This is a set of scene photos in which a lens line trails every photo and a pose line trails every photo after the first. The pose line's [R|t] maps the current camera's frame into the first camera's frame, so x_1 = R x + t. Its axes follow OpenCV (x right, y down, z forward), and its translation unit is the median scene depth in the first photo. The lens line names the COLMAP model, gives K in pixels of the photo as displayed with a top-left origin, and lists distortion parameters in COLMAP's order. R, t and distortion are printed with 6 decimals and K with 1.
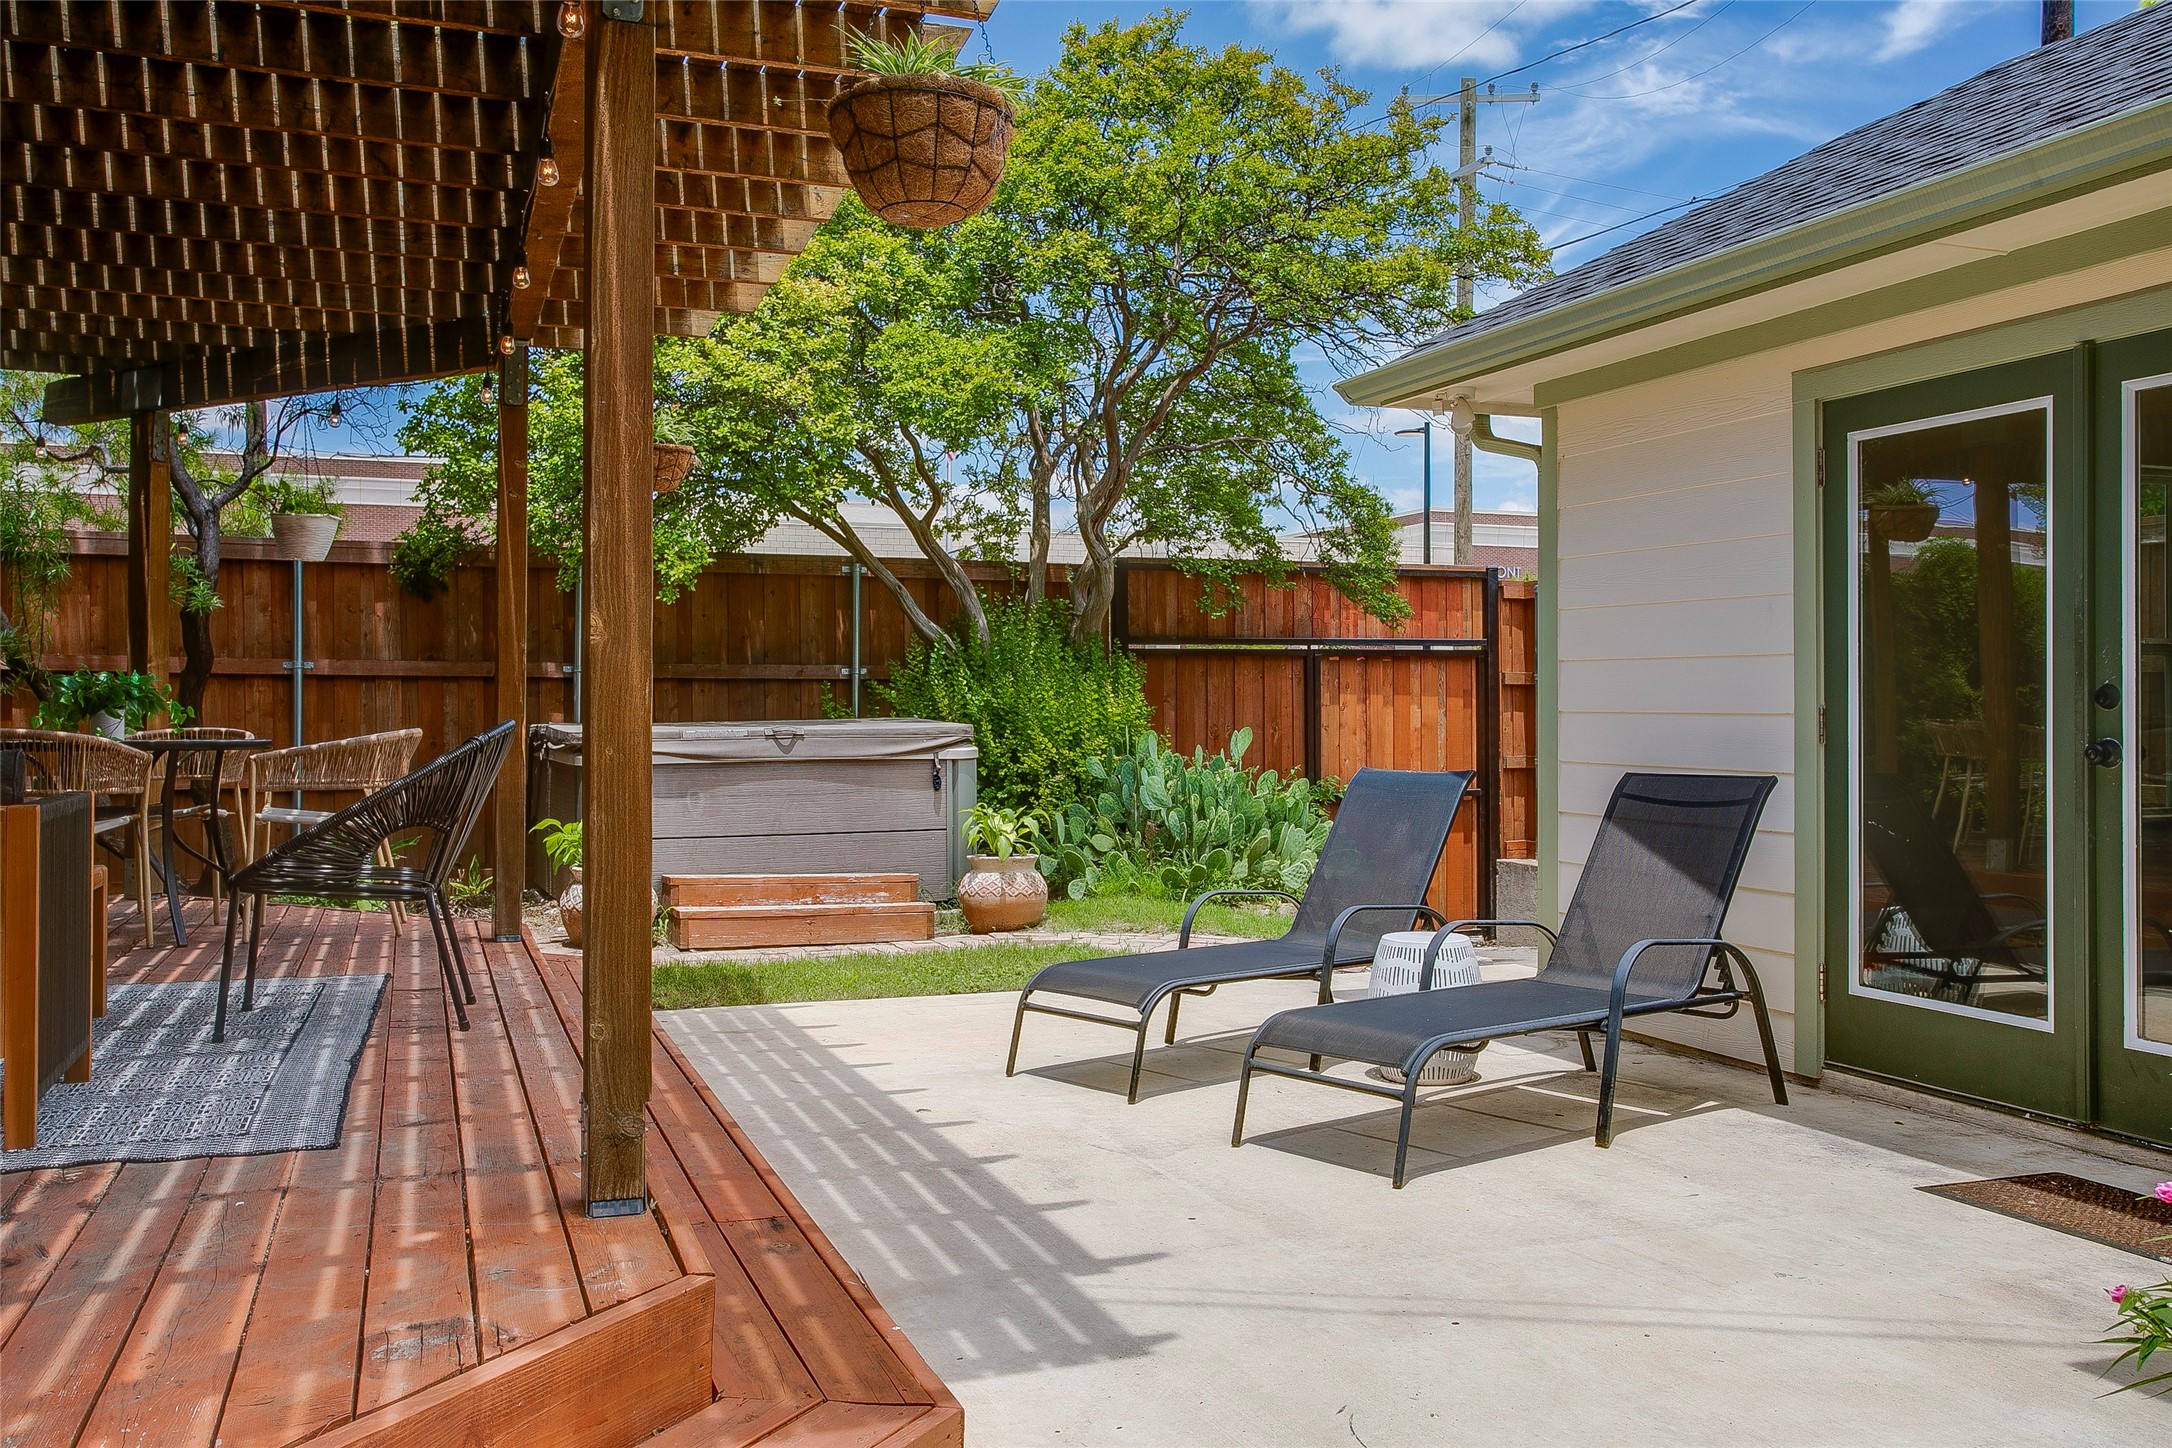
lens RADIAL K [[1820.0, 0, 1075.5], [0, 1820.0, 701.2], [0, 0, 1]] dist [-0.001160, 0.013261]
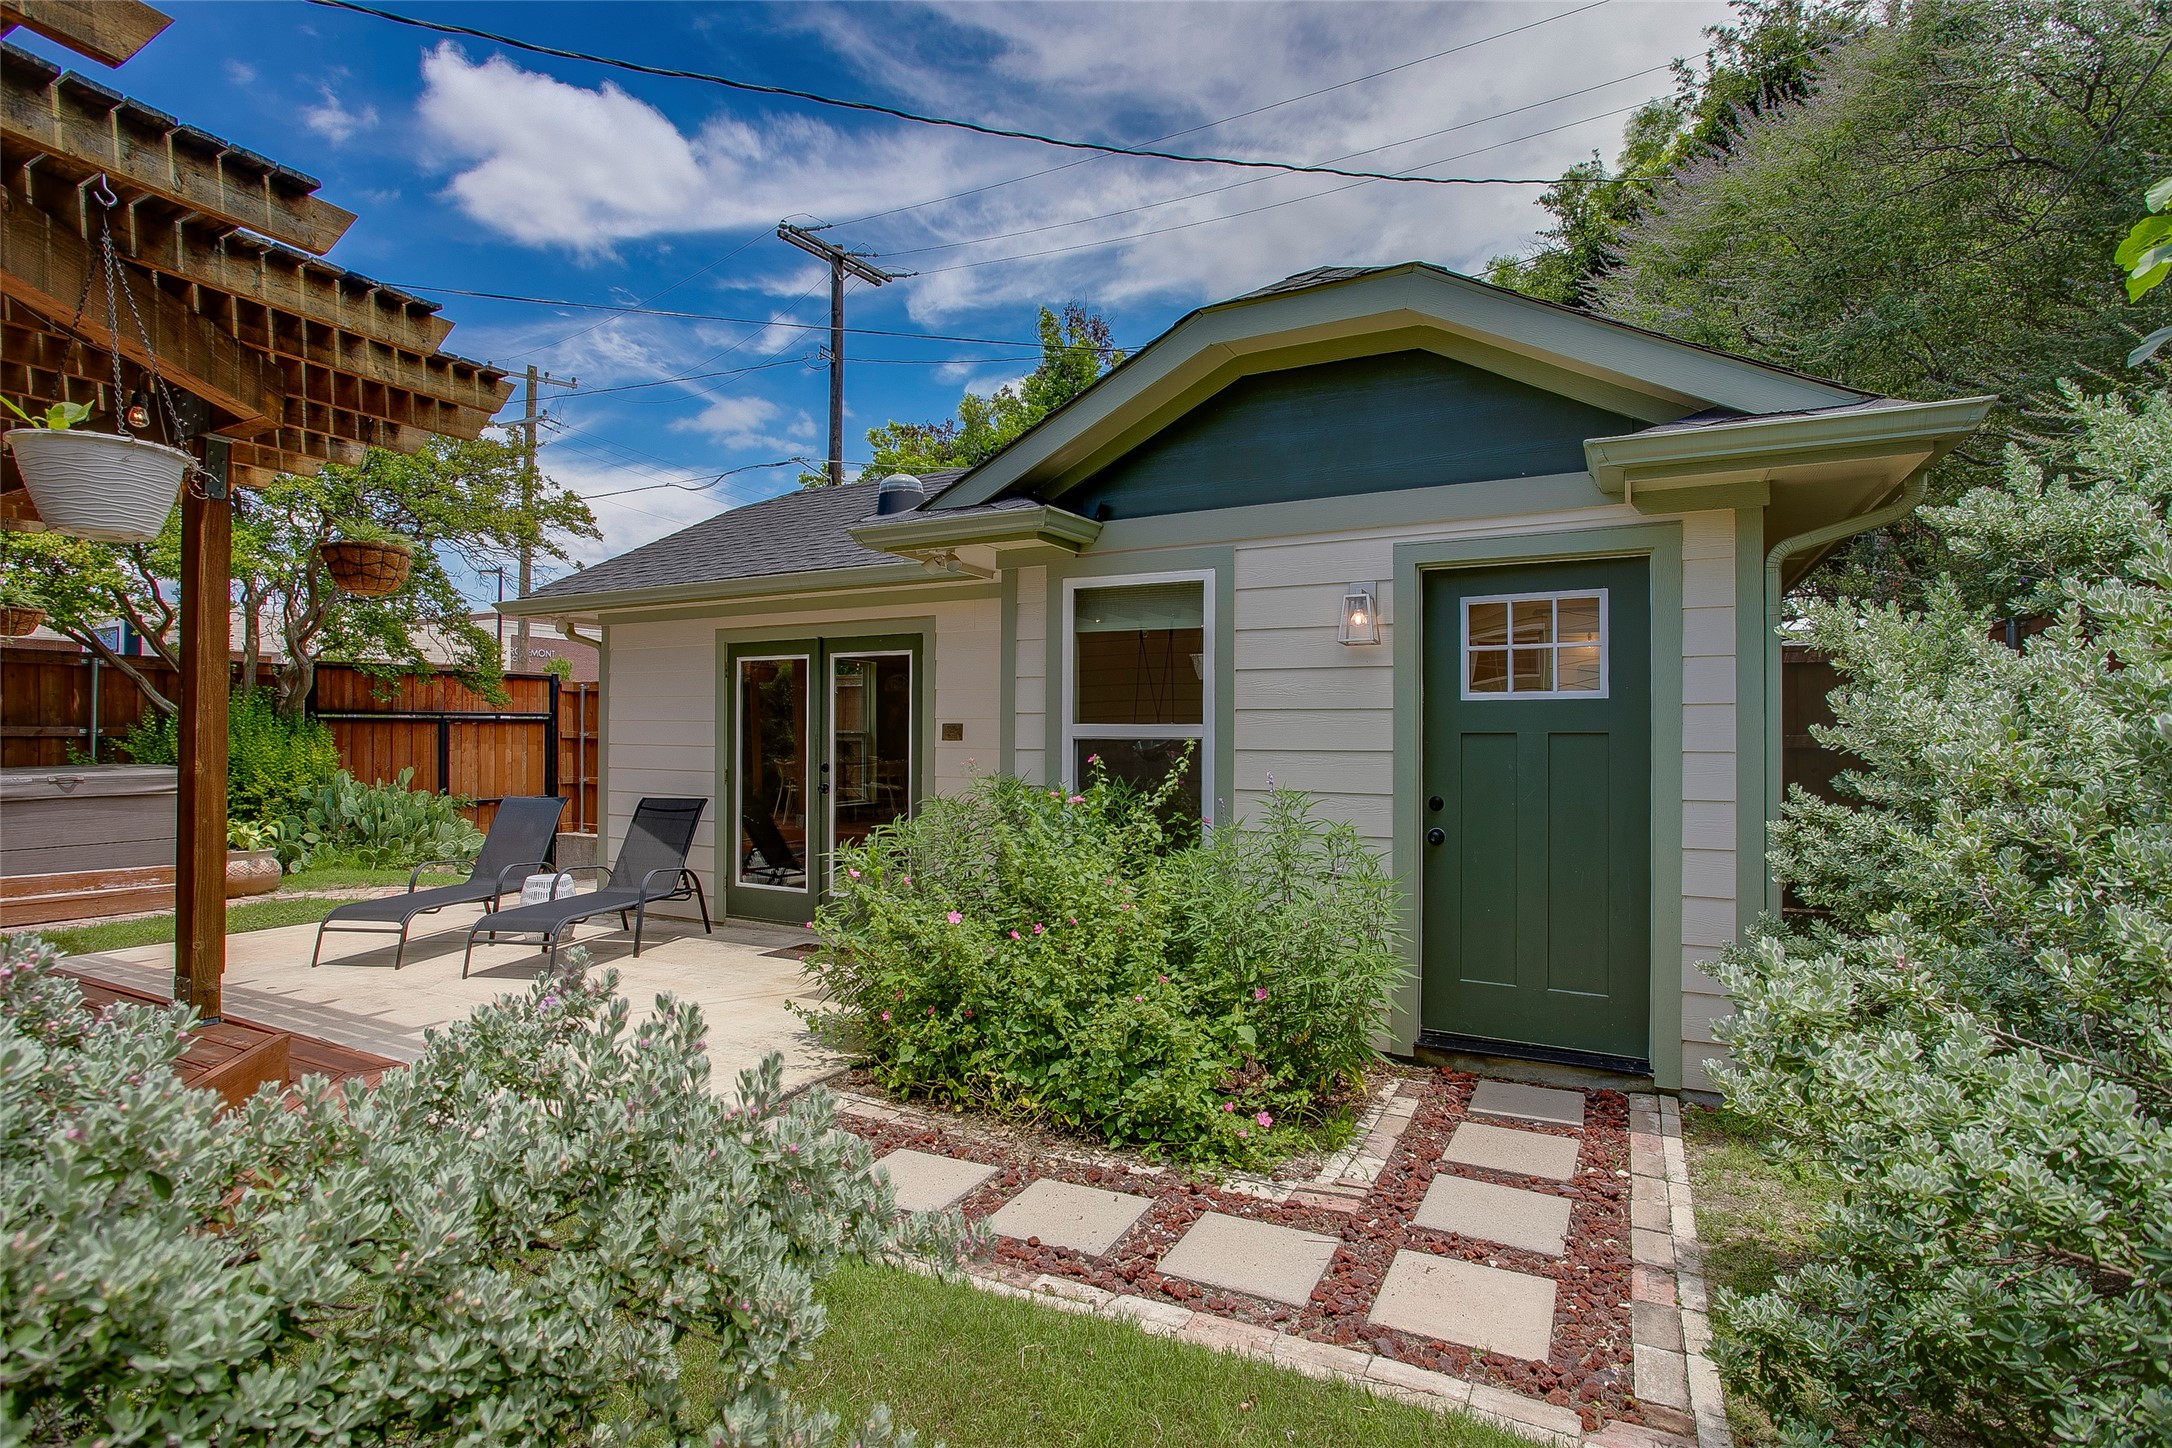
lens RADIAL K [[1106.2, 0, 1085.6], [0, 1106.2, 715.8], [0, 0, 1]] dist [-0.018807, 0.013849]
pose [[0.766476, 0.011110, 0.642177, -0.086322], [-0.007053, 0.999936, -0.008881, -0.029460], [-0.642234, 0.002278, 0.766505, -0.222812]]
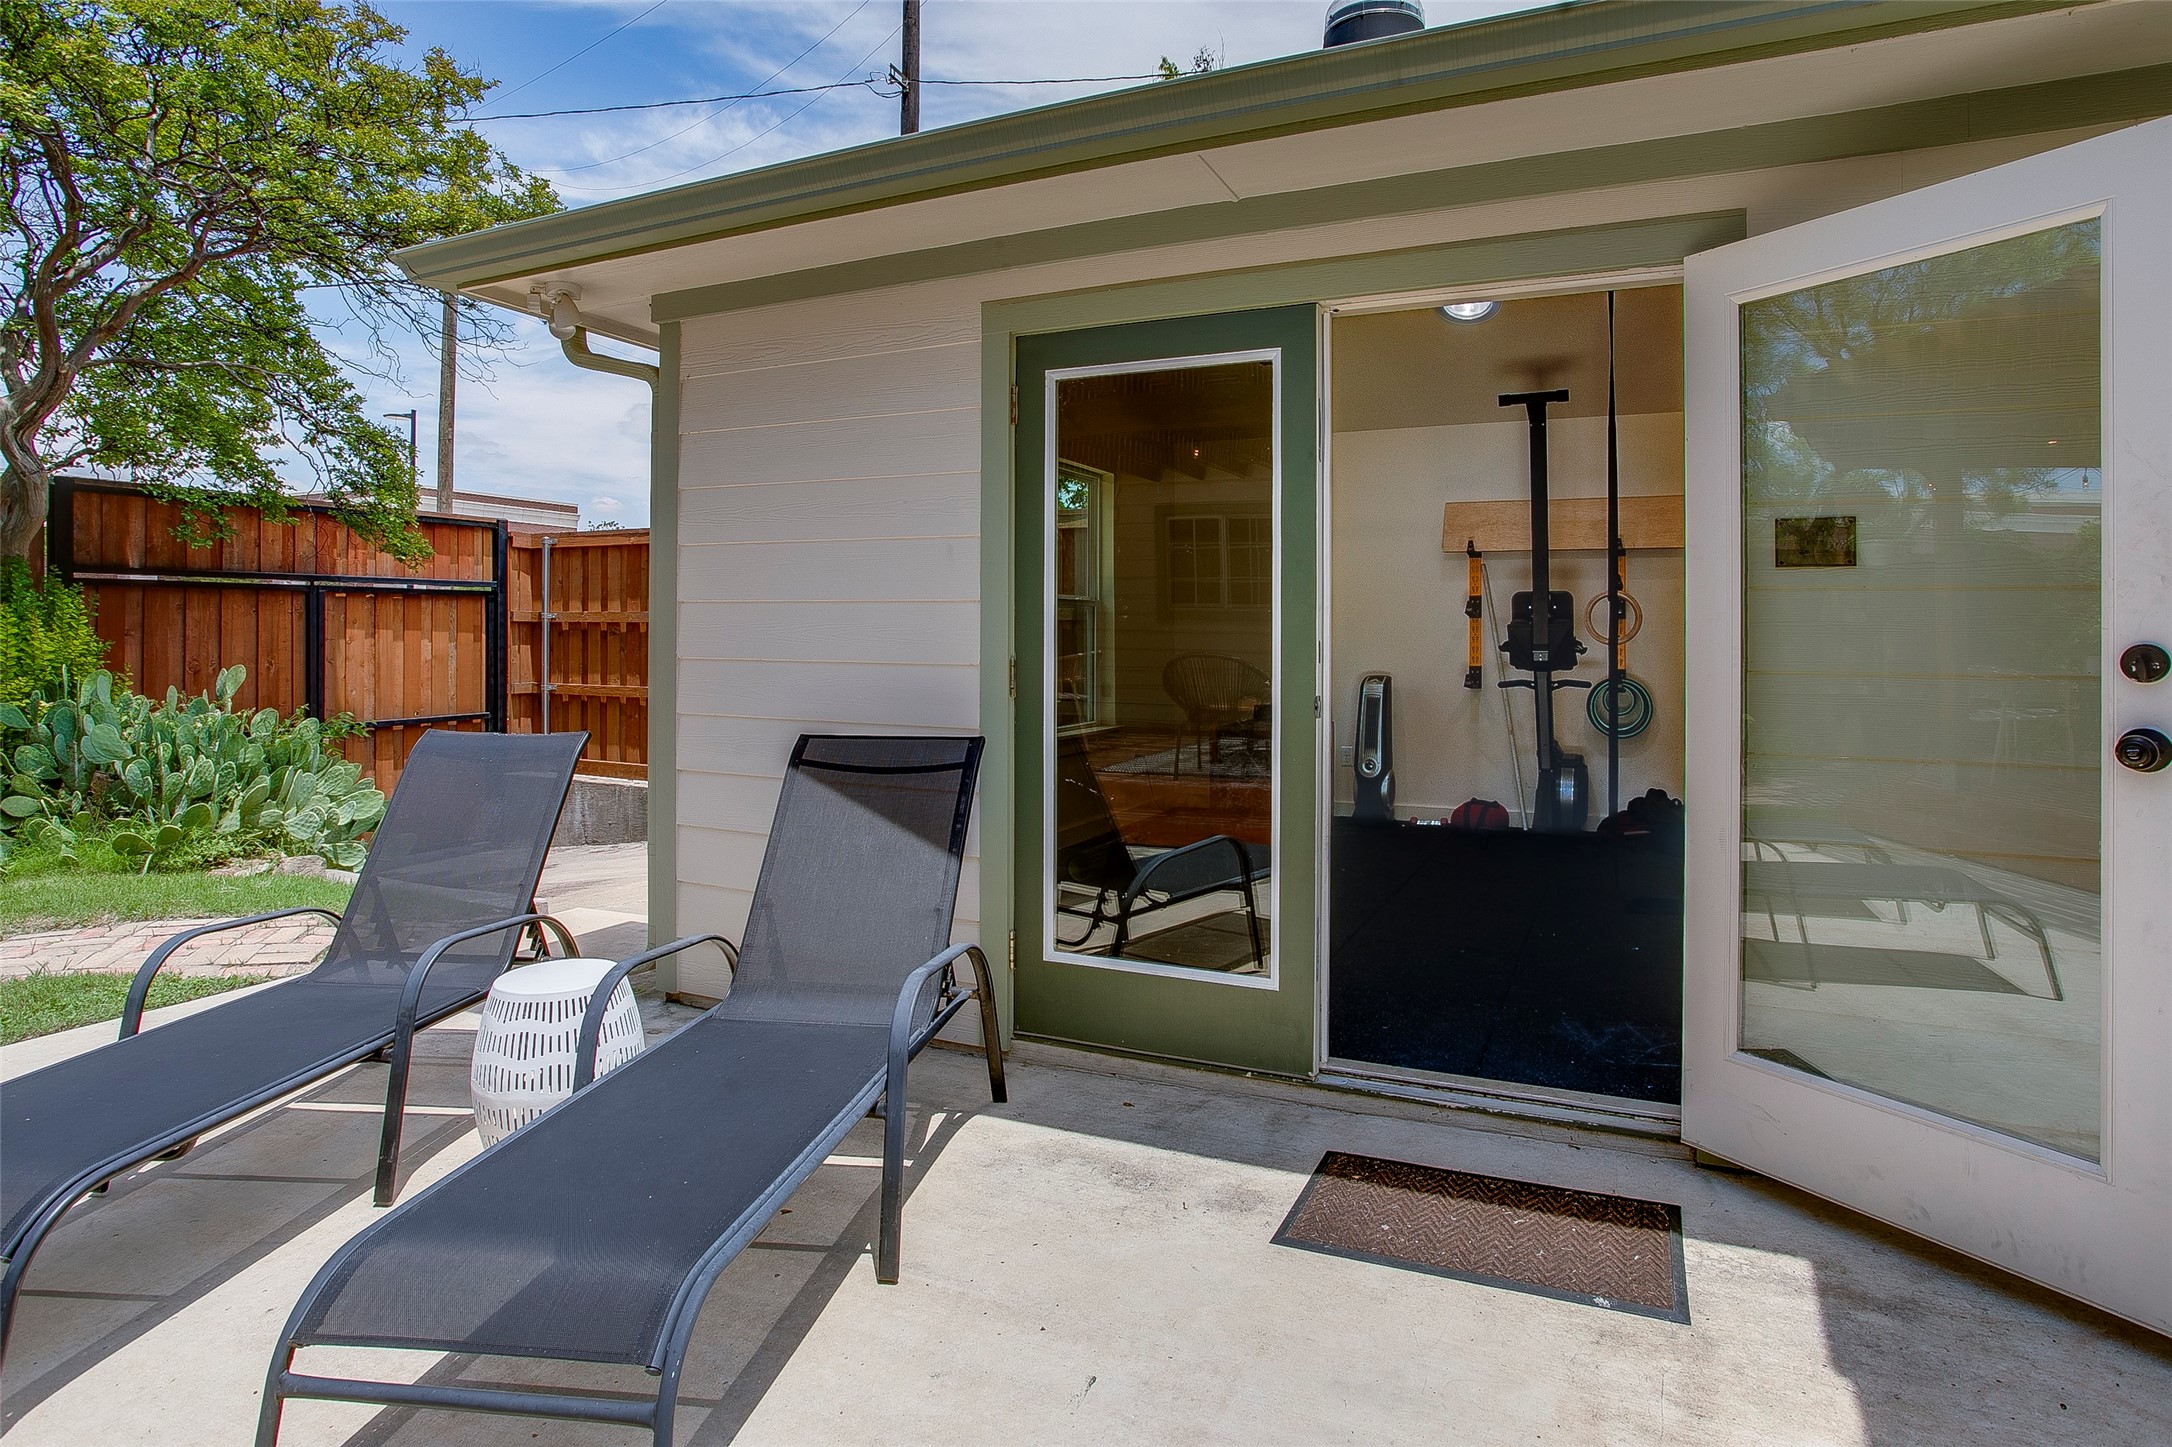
lens RADIAL K [[1106.2, 0, 1085.8], [0, 1106.2, 619.5], [0, 0, 1]] dist [-0.018807, 0.013849]
pose [[0.725771, 0.011626, 0.687838, 0.020654], [-0.005507, 0.999923, -0.011090, -0.005168], [-0.687914, 0.004261, 0.725780, 0.282962]]
